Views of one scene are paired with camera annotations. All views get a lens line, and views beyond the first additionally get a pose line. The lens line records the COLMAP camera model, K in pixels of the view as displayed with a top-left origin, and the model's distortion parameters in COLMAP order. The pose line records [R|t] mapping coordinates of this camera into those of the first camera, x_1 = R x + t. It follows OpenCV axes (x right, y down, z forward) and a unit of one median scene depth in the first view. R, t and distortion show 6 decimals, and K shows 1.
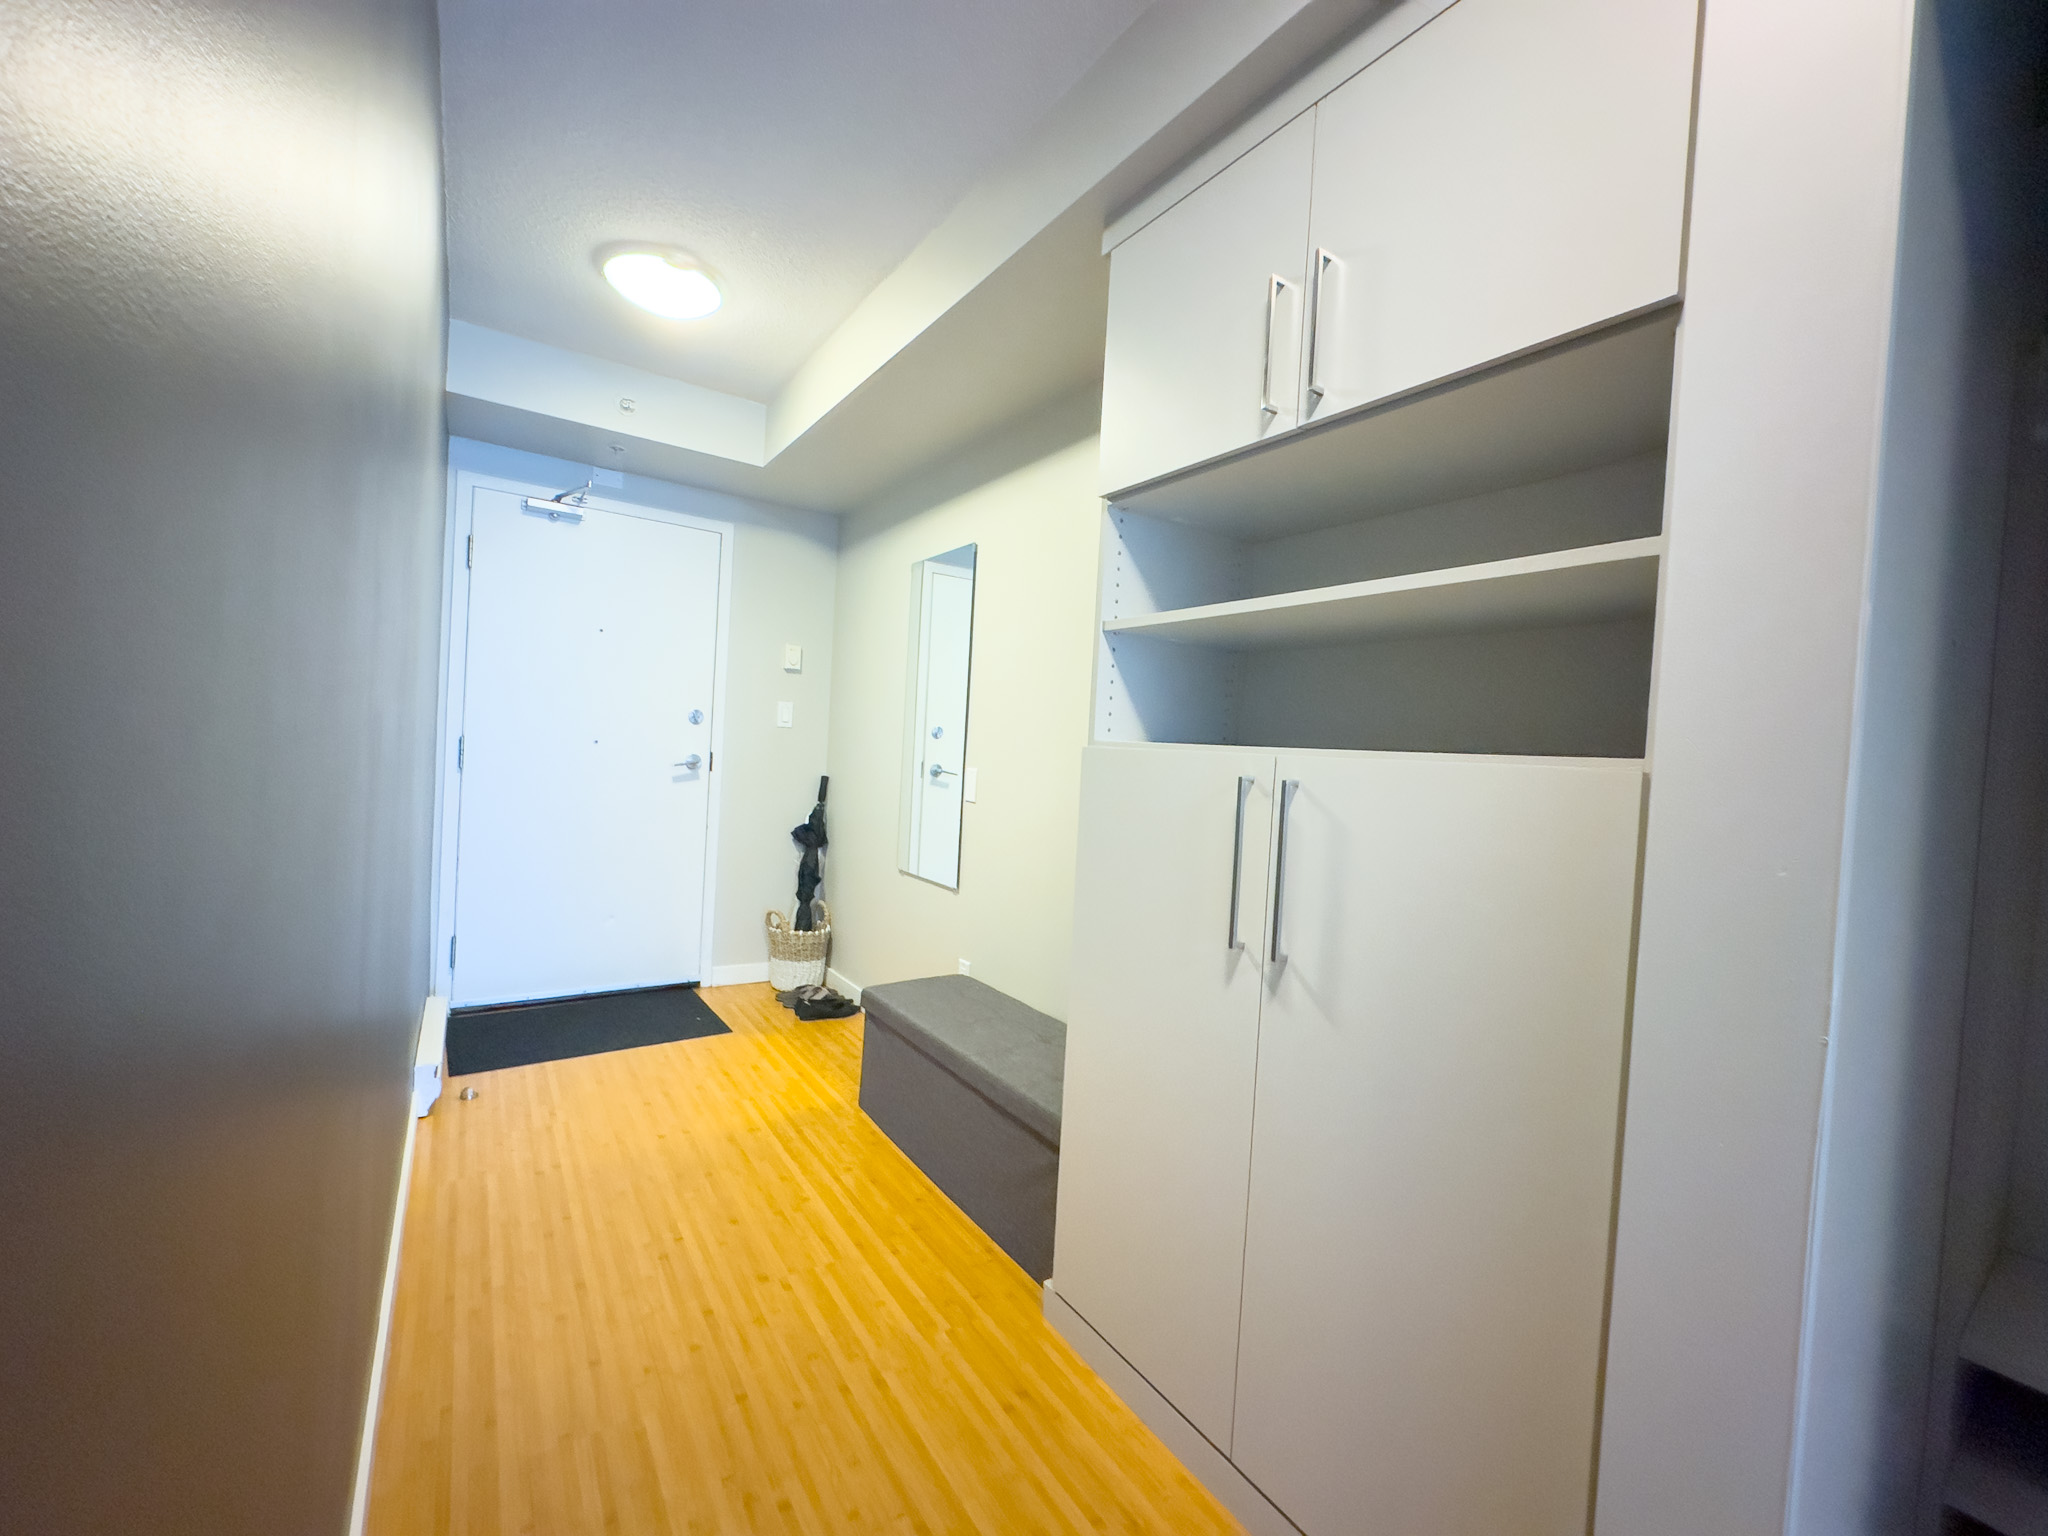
lens RADIAL K [[822.5, 0, 1024.0], [0, 822.5, 768.0], [0, 0, 1]] dist [0.001612, 0.000371]
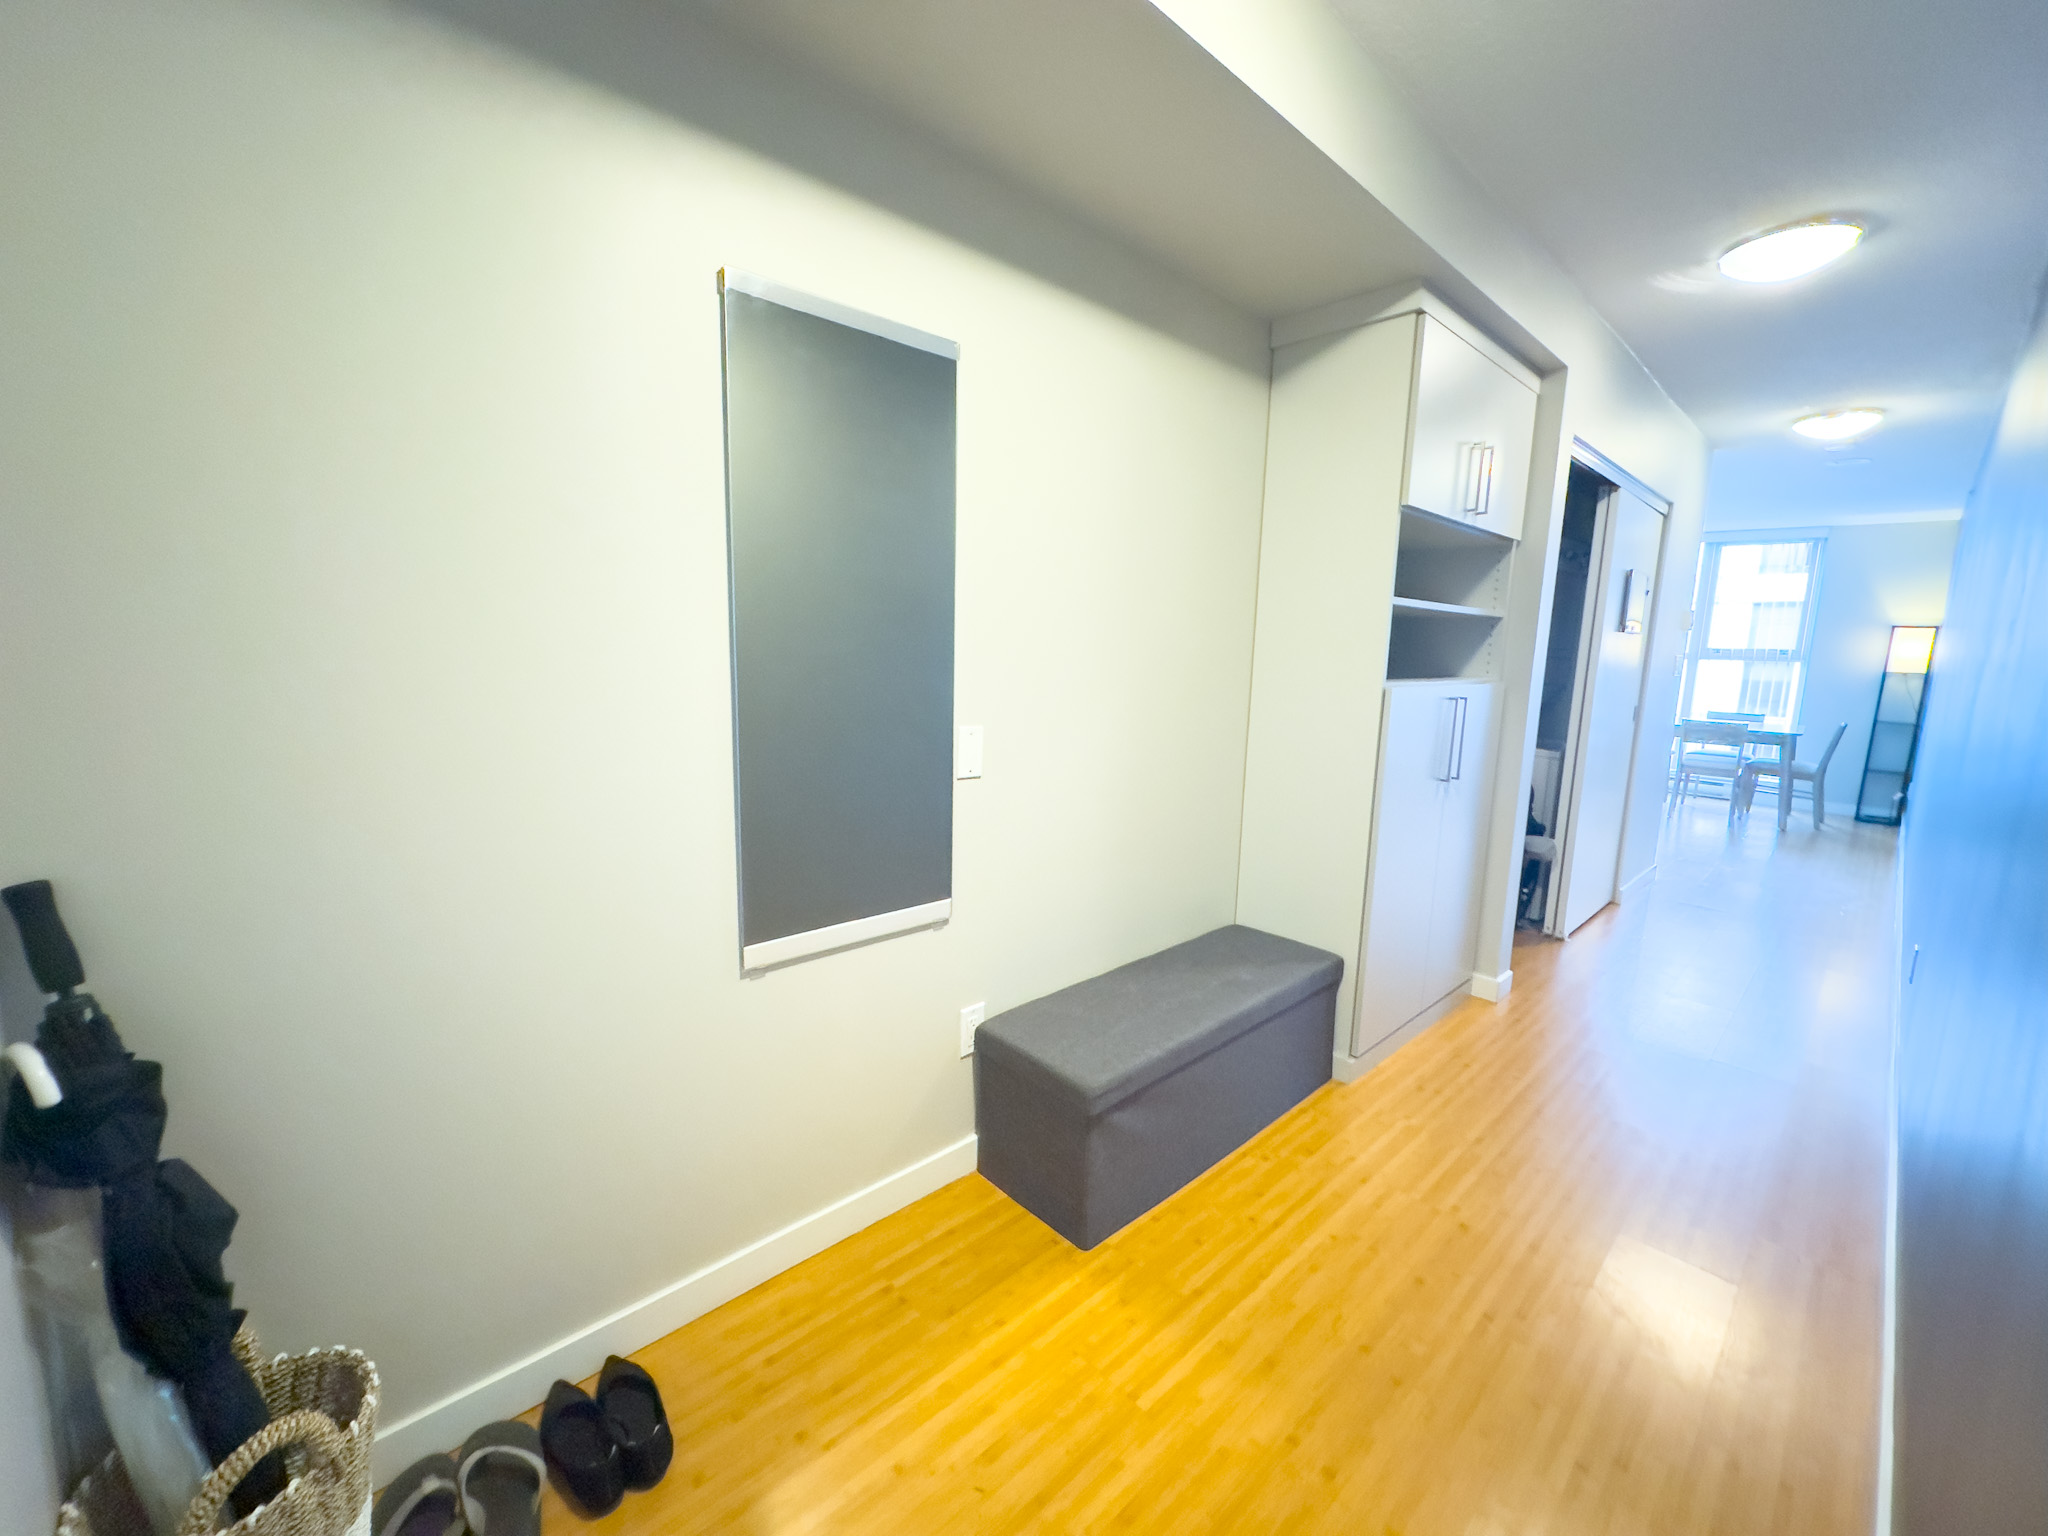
lens RADIAL K [[822.5, 0, 1024.0], [0, 822.5, 768.0], [0, 0, 1]] dist [0.001612, 0.000371]
pose [[-0.156222, -0.203673, 0.966495, -1.021779], [-0.014818, 0.978882, 0.203888, -0.144847], [-0.987611, 0.017531, -0.155941, 1.550165]]
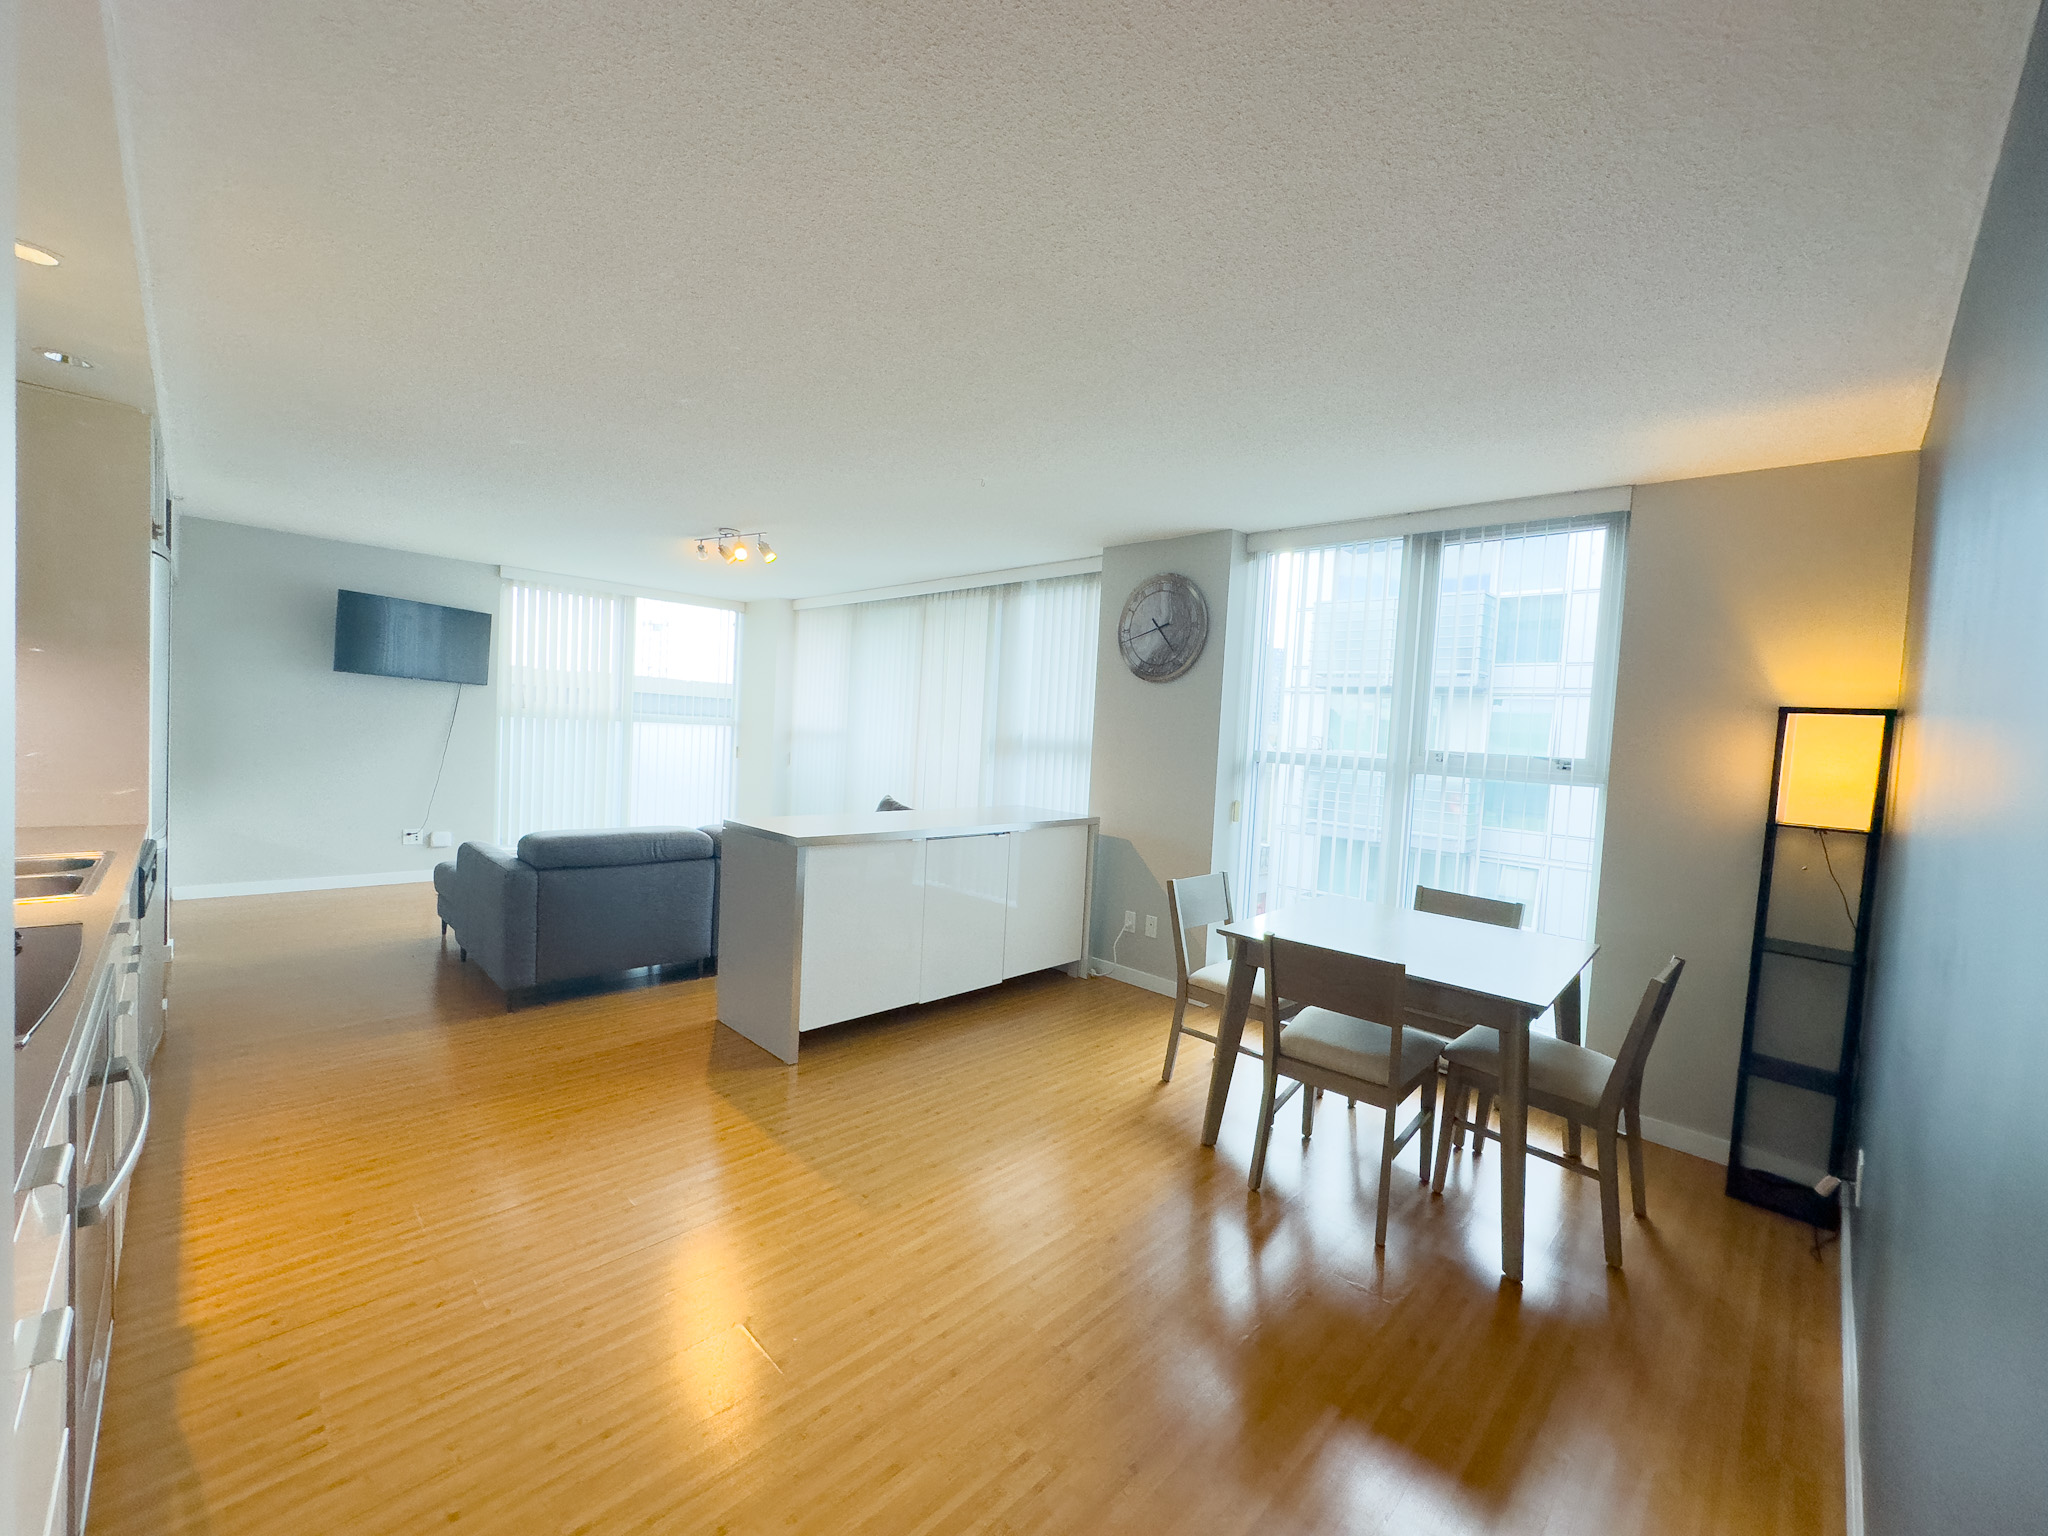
lens RADIAL K [[822.5, 0, 1024.0], [0, 822.5, 768.0], [0, 0, 1]] dist [0.001612, 0.000371]
pose [[-0.181097, -0.114701, 0.976753, -0.964536], [-0.037242, 0.993263, 0.109735, -0.142881], [-0.982760, -0.016504, -0.184149, 1.464181]]
